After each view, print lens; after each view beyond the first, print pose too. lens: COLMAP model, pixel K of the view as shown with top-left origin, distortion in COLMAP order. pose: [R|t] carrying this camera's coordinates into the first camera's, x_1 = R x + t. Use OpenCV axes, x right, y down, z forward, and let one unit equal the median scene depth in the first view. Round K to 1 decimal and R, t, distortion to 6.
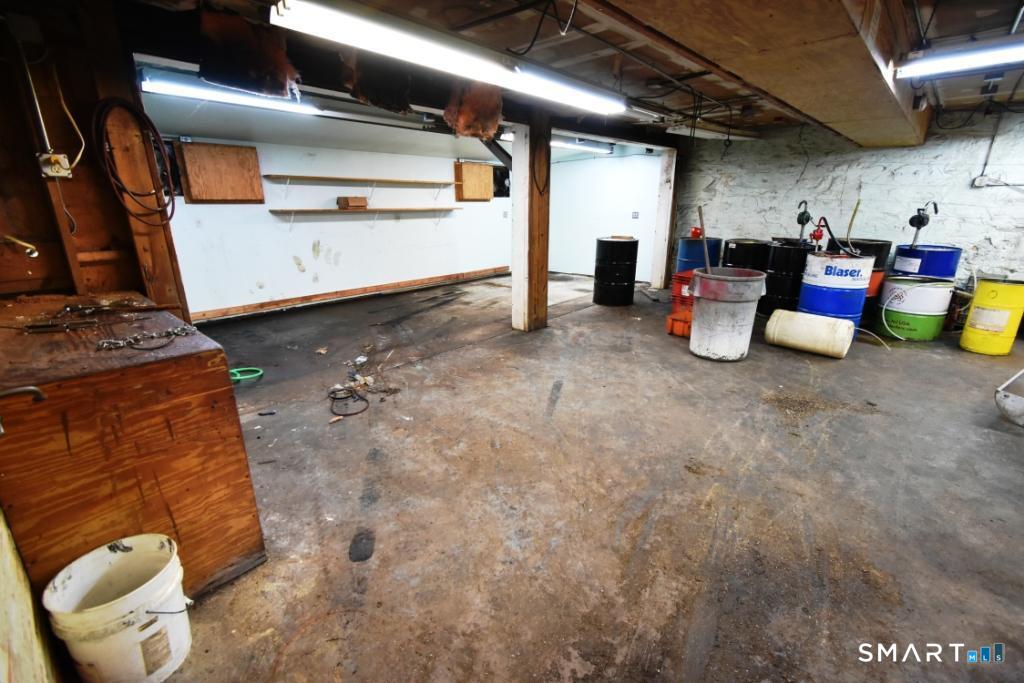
lens RADIAL K [[455.1, 0, 513.7], [0, 455.1, 341.7], [0, 0, 1]] dist [0.005202, -0.002416]
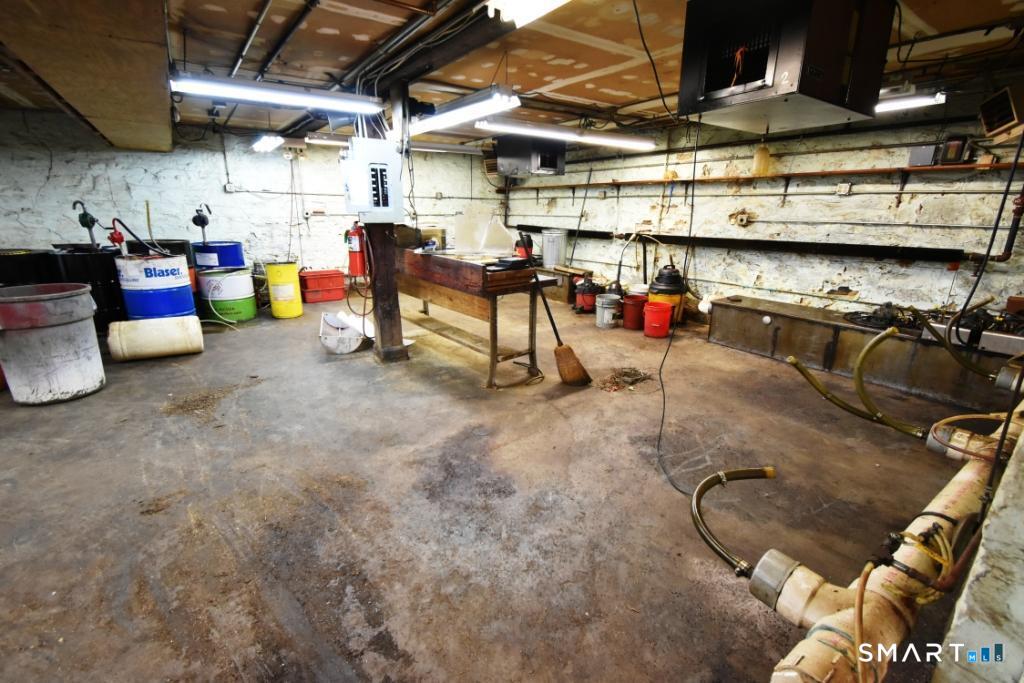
lens RADIAL K [[455.1, 0, 515.3], [0, 455.1, 343.4], [0, 0, 1]] dist [0.005202, -0.002416]
pose [[0.206583, -0.275944, 0.938711, -0.119109], [0.277439, 0.936549, 0.214252, -0.006431], [-0.938270, 0.216174, 0.270033, 0.033410]]
